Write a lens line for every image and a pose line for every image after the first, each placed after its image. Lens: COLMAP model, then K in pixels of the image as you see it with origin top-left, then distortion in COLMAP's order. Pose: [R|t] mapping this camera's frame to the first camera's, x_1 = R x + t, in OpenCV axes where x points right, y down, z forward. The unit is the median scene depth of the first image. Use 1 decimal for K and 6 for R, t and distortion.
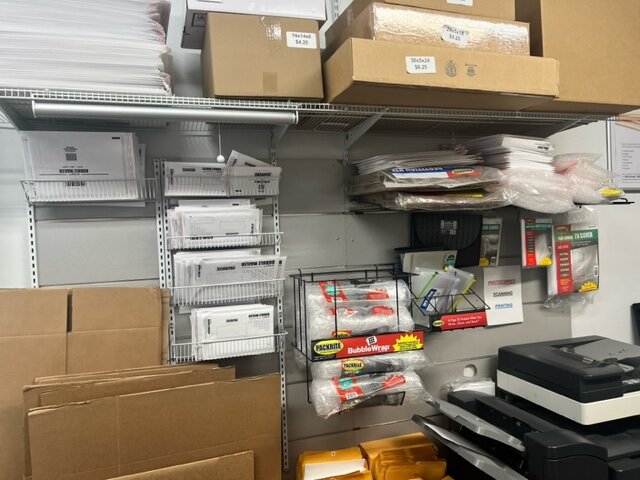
lens RADIAL K [[474.6, 0, 320.0], [0, 474.6, 240.0], [0, 0, 1]] dist [0.078108, -0.122203]
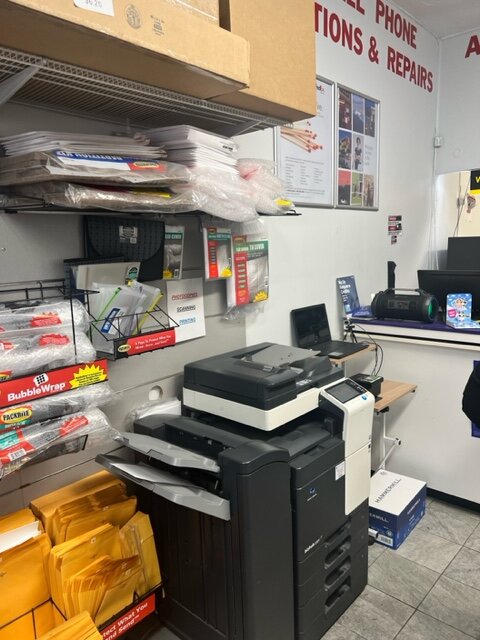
lens RADIAL K [[474.6, 0, 240.0], [0, 474.6, 320.0], [0, 0, 1]] dist [0.078108, -0.122203]
pose [[0.864808, -0.070058, 0.497191, 0.007457], [0.003175, 0.990961, 0.134112, 0.011434], [-0.502092, -0.114403, 0.857214, 0.169536]]
